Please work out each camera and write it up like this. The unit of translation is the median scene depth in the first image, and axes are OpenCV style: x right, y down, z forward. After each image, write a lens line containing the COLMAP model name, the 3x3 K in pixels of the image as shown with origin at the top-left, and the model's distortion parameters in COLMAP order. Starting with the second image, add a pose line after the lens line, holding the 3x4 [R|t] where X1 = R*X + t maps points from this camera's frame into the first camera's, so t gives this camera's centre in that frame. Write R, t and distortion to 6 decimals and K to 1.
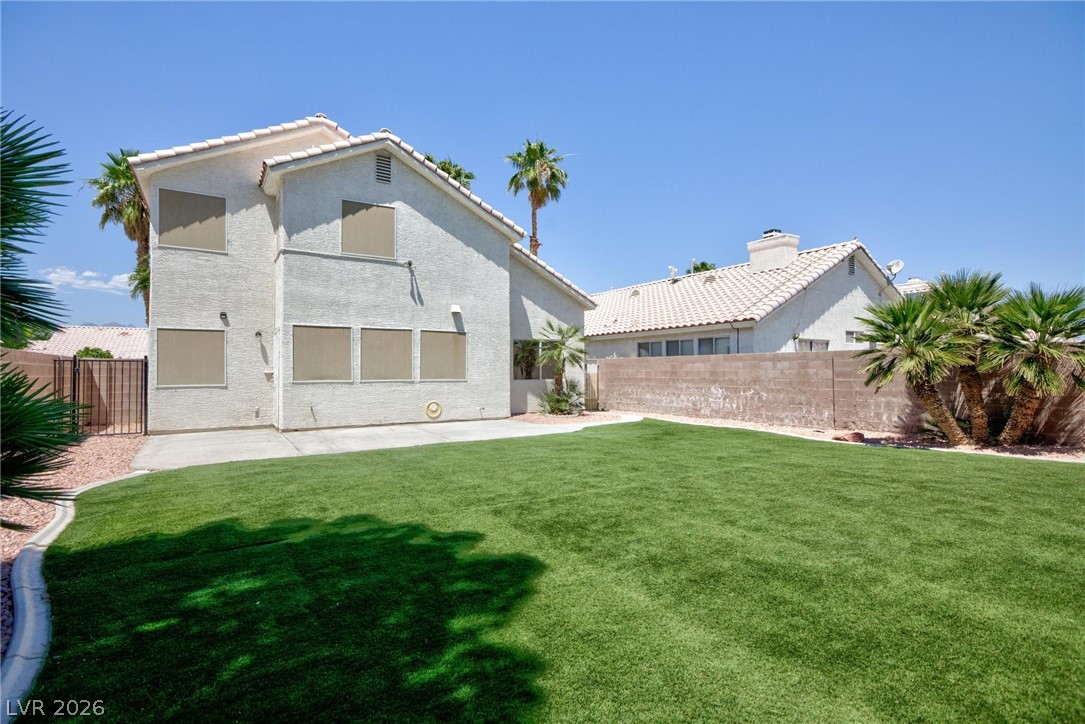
lens RADIAL K [[504.1, 0, 541.4], [0, 504.1, 361.4], [0, 0, 1]] dist [-0.011771, 0.002634]
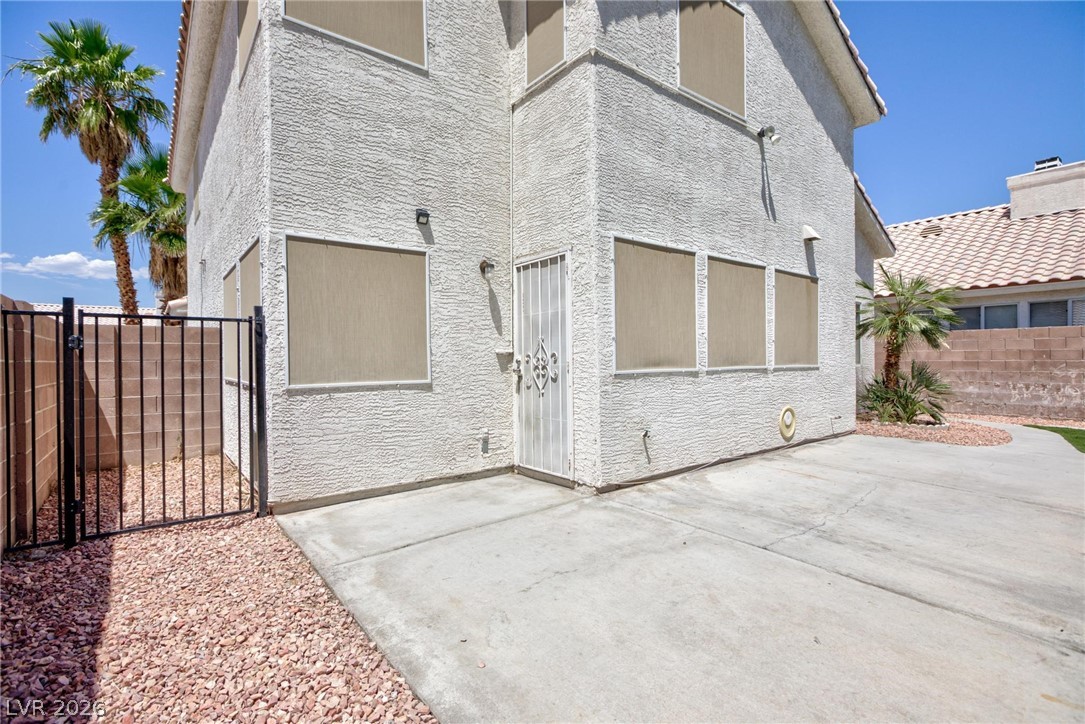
lens RADIAL K [[504.1, 0, 543.6], [0, 504.1, 362.7], [0, 0, 1]] dist [-0.011771, 0.002634]
pose [[0.996092, -0.006299, 0.088095, -0.553437], [0.003895, 0.999616, 0.027430, 0.019540], [-0.088234, -0.026979, 0.995734, 0.547665]]
